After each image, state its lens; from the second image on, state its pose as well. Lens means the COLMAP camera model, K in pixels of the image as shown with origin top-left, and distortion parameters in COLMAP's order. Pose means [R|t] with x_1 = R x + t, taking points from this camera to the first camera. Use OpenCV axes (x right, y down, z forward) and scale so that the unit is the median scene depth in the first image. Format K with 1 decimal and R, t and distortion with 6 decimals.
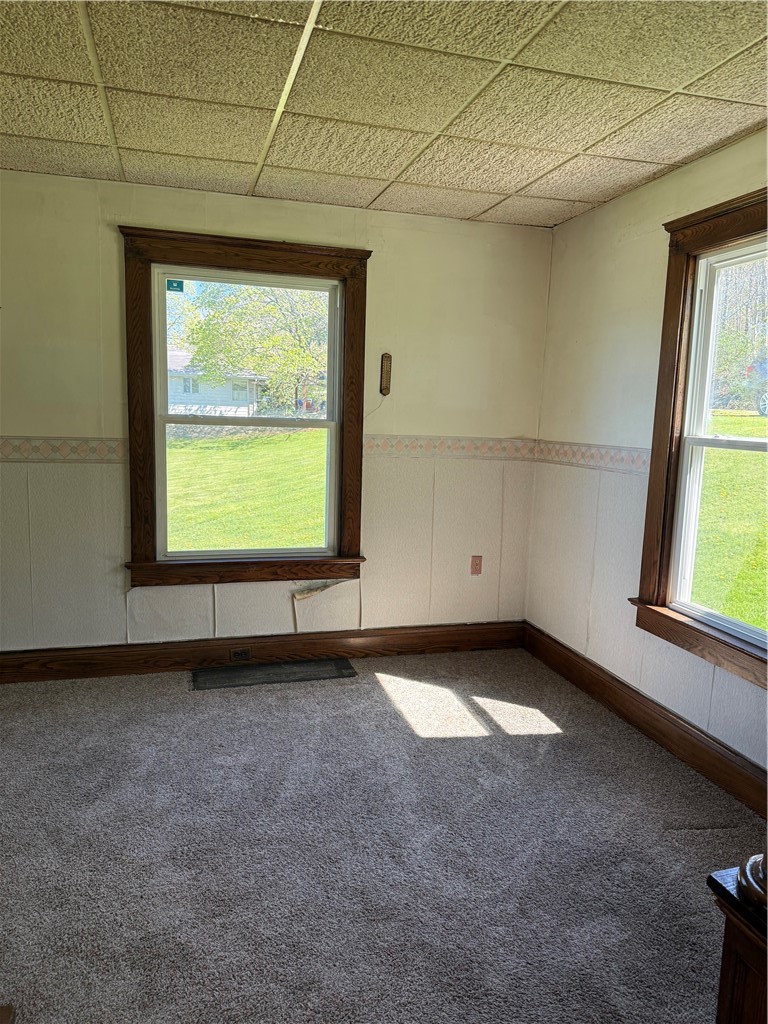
lens RADIAL K [[705.1, 0, 379.1], [0, 705.1, 507.6], [0, 0, 1]] dist [0.119132, -0.191281]
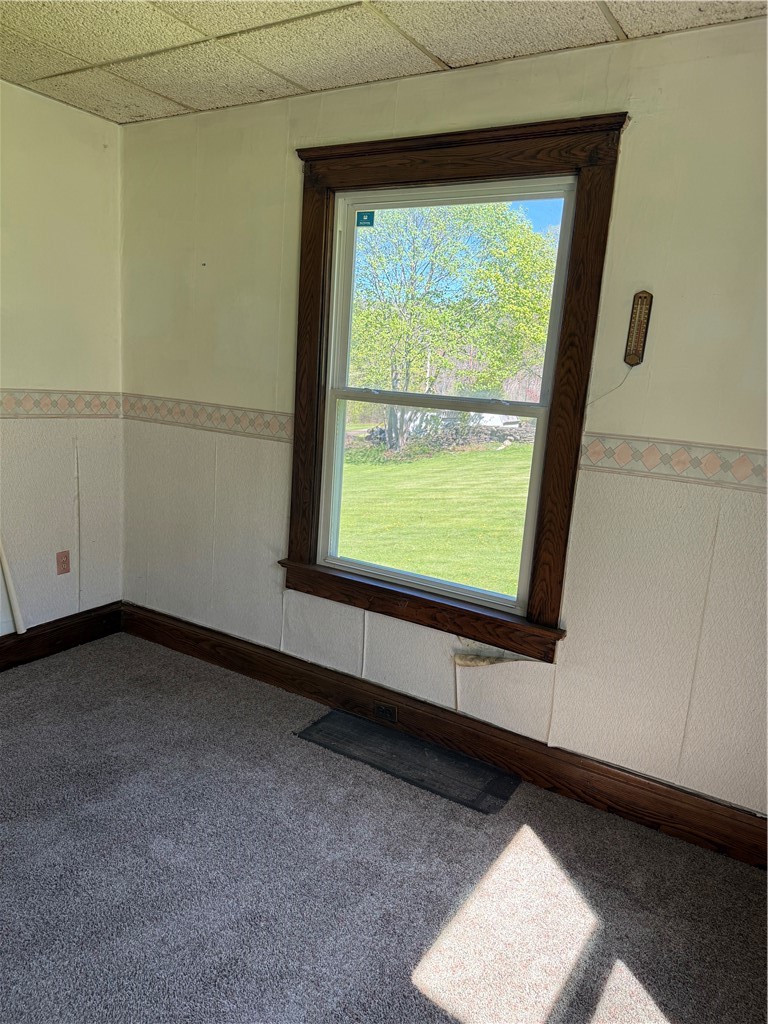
lens RADIAL K [[705.1, 0, 379.1], [0, 705.1, 507.6], [0, 0, 1]] dist [0.119132, -0.191281]
pose [[0.678746, 0.155202, -0.717786, 0.315506], [-0.151364, 0.985992, 0.070064, -0.058686], [0.718605, 0.061091, 0.692730, 0.482147]]
